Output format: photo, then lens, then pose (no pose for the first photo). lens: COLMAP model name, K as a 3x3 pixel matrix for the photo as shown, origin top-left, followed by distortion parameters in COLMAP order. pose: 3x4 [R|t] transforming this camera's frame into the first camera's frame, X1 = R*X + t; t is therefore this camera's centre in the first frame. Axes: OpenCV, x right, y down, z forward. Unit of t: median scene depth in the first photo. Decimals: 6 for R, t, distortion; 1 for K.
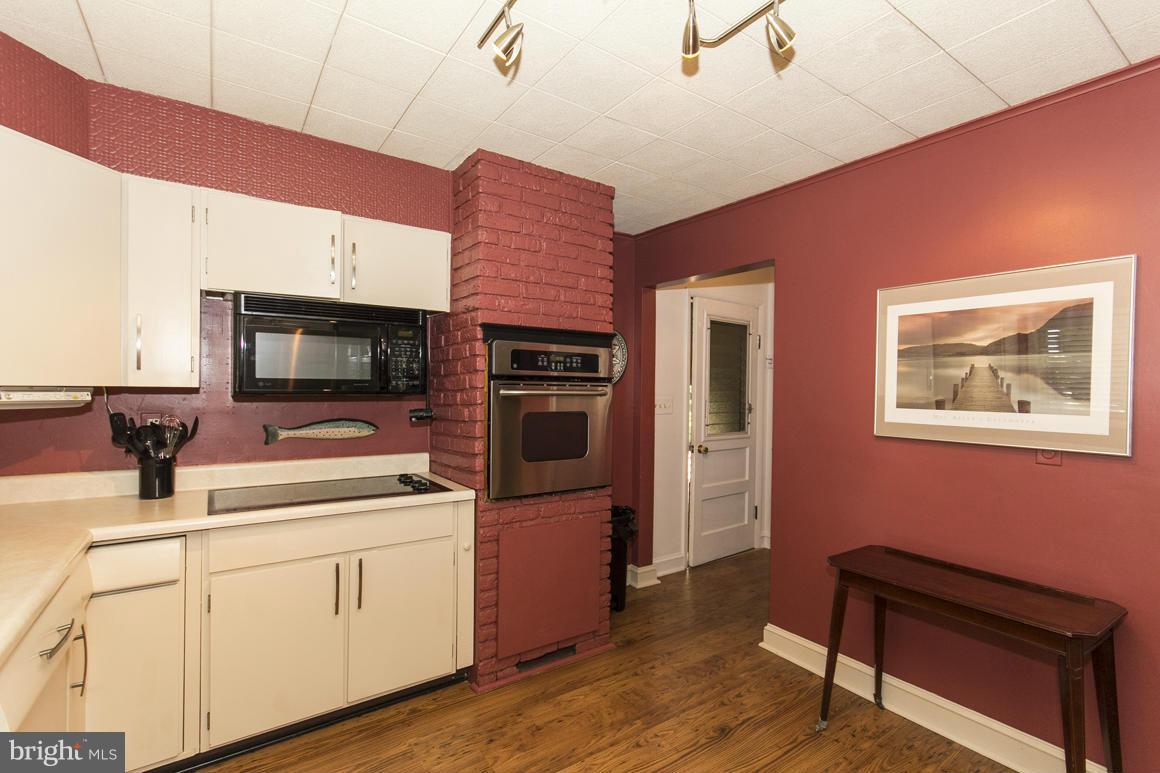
lens RADIAL K [[534.5, 0, 580.1], [0, 534.5, 393.8], [0, 0, 1]] dist [-0.009229, 0.002749]
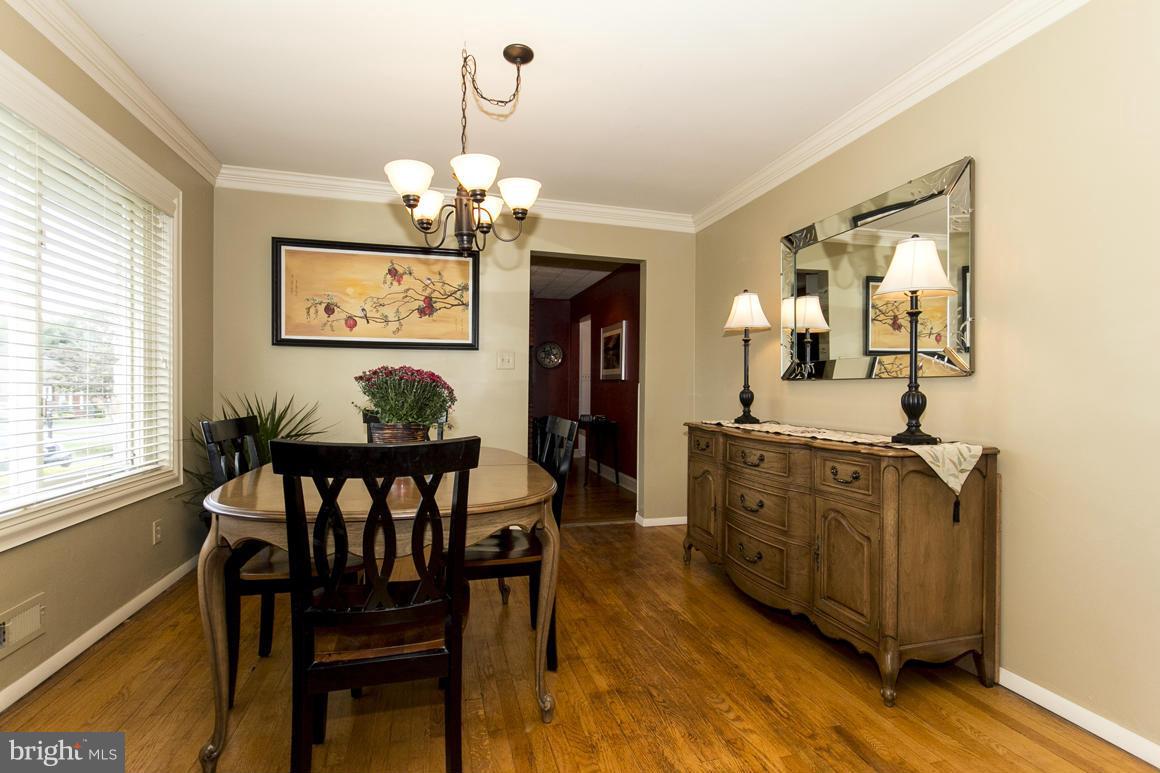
lens RADIAL K [[534.5, 0, 579.8], [0, 534.5, 389.5], [0, 0, 1]] dist [-0.009229, 0.002749]
pose [[0.940785, -0.009947, -0.338858, 1.284754], [0.008864, 0.999949, -0.004742, 0.128325], [0.338888, 0.001458, 0.940826, -1.534924]]
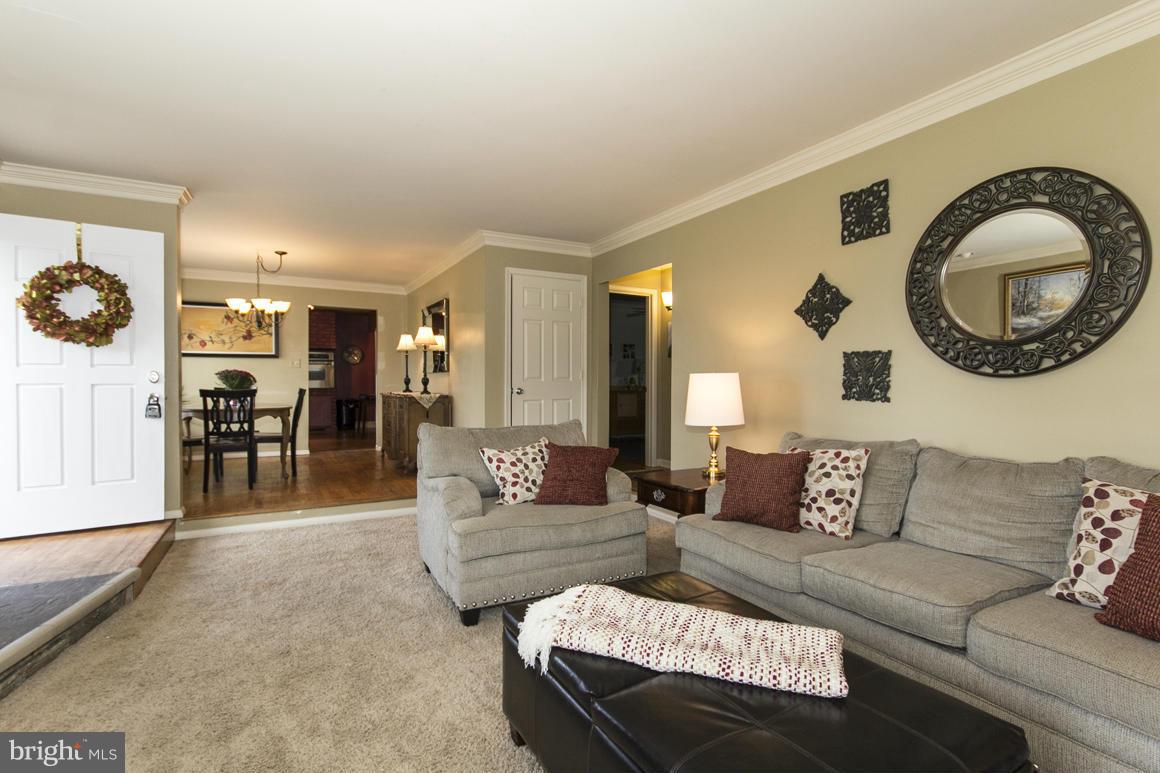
lens RADIAL K [[534.5, 0, 576.9], [0, 534.5, 387.2], [0, 0, 1]] dist [-0.009229, 0.002749]
pose [[0.995412, -0.017595, -0.094046, 4.477836], [0.018718, 0.999763, 0.011075, 0.232731], [0.093829, -0.012784, 0.995506, -5.610294]]
